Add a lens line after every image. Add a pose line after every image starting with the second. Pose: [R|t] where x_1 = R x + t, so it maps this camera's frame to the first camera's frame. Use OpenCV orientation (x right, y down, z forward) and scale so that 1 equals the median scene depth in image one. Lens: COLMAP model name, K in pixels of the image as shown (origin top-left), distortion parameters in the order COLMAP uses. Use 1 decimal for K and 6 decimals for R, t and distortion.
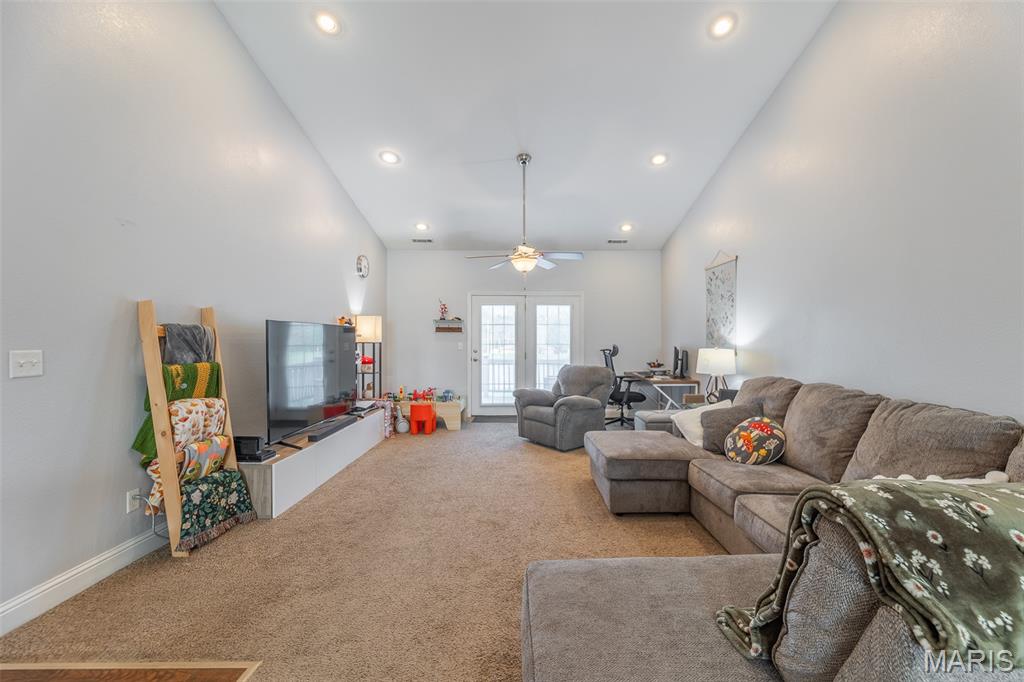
lens RADIAL K [[422.1, 0, 533.3], [0, 422.1, 340.2], [0, 0, 1]] dist [0.000301, -0.000057]
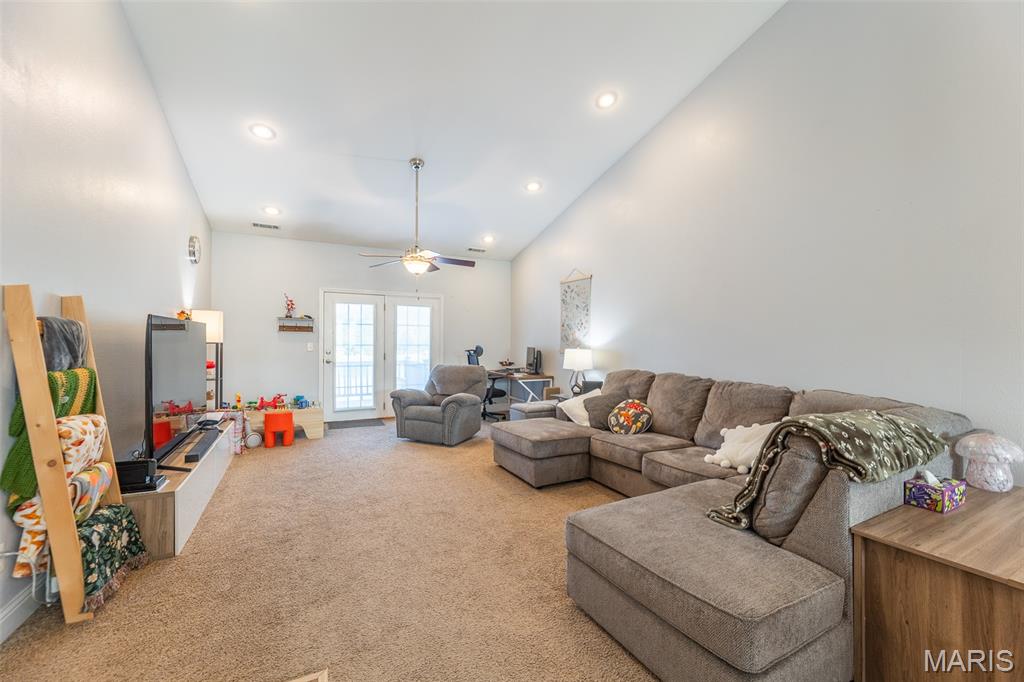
lens RADIAL K [[420.3, 0, 529.8], [0, 420.3, 340.5], [0, 0, 1]] dist [0.000178, 0.000450]
pose [[0.889322, 0.006521, 0.457234, -0.373720], [-0.005793, 0.999979, -0.002995, 0.000042], [-0.457244, 0.000015, 0.889341, -0.045030]]
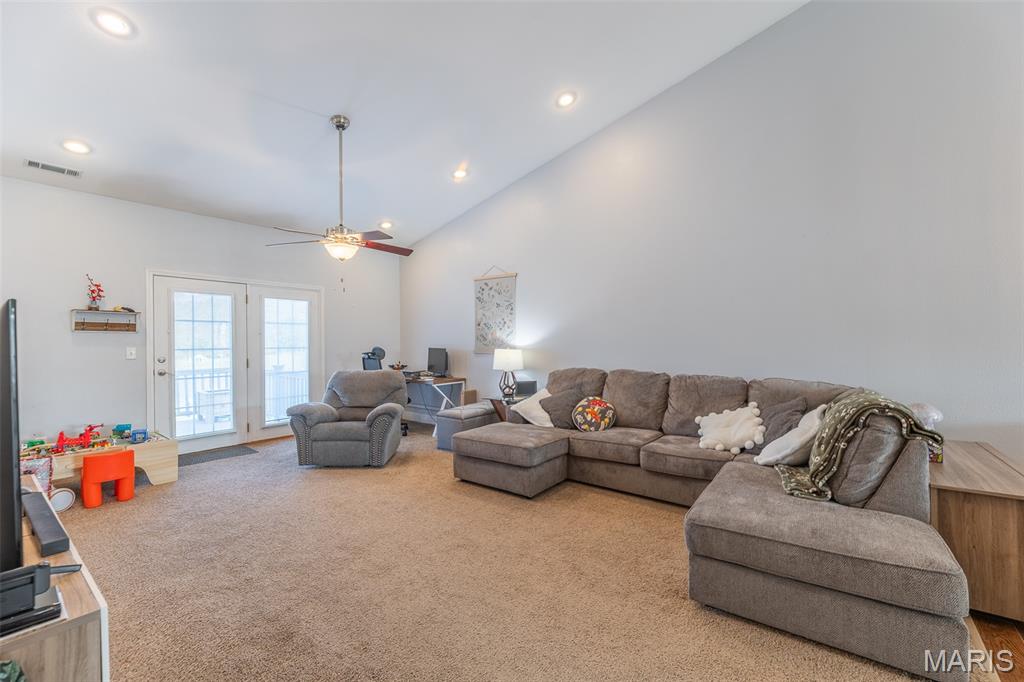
lens RADIAL K [[420.3, 0, 529.8], [0, 420.3, 340.5], [0, 0, 1]] dist [0.000178, 0.000450]
pose [[0.610393, -0.002369, 0.792095, -0.690810], [0.005854, 0.999982, -0.001521, -0.001378], [-0.792077, 0.005566, 0.610395, 0.325379]]
